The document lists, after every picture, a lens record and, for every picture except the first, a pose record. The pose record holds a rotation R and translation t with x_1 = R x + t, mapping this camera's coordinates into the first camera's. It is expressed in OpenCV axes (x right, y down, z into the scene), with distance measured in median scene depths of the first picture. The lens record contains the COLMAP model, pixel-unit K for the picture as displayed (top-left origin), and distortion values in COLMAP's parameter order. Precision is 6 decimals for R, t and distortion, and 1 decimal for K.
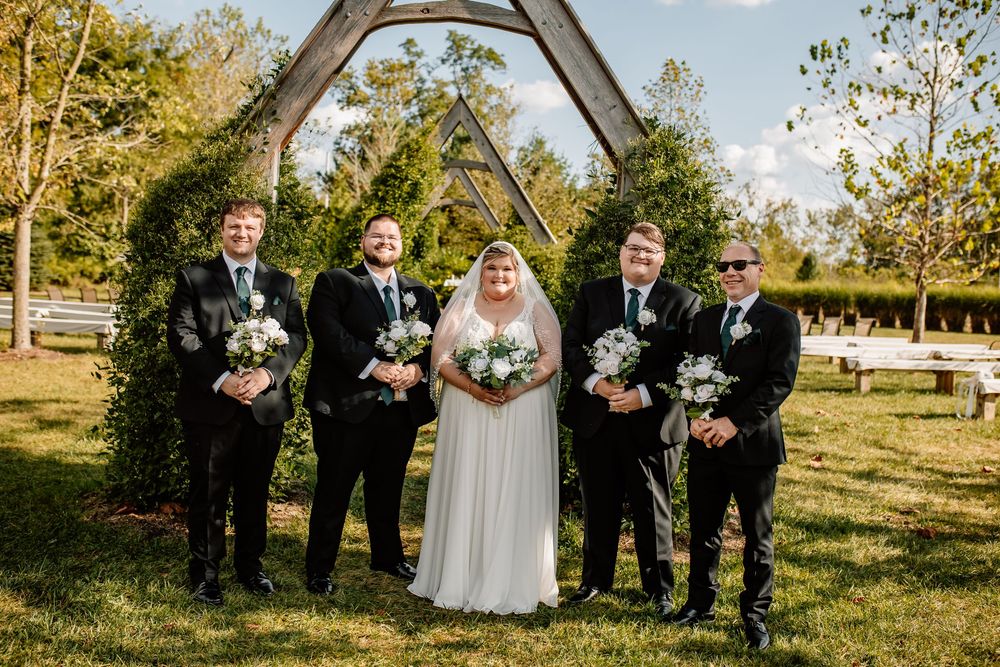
lens RADIAL K [[998.6, 0, 500.0], [0, 998.6, 333.5], [0, 0, 1]] dist [-0.013076, -0.015635]
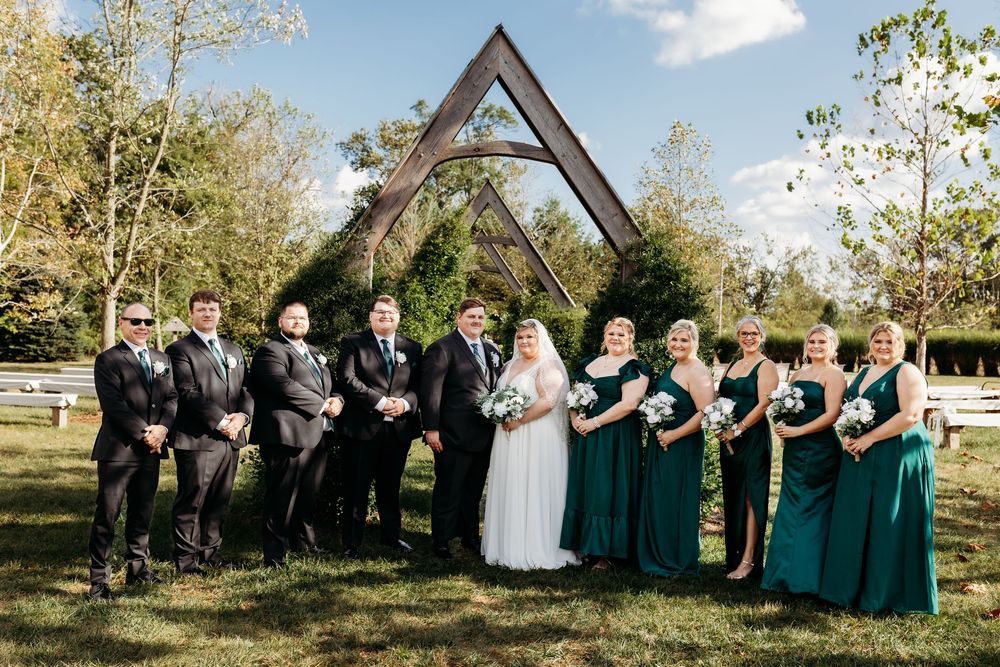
lens RADIAL K [[1027.6, 0, 499.6], [0, 1027.6, 358.6], [0, 0, 1]] dist [0.011617, 0.010867]
pose [[0.999456, -0.028433, -0.016740, -0.006834], [0.027884, 0.999094, -0.032150, 0.002826], [0.017639, 0.031665, 0.999343, -0.100740]]
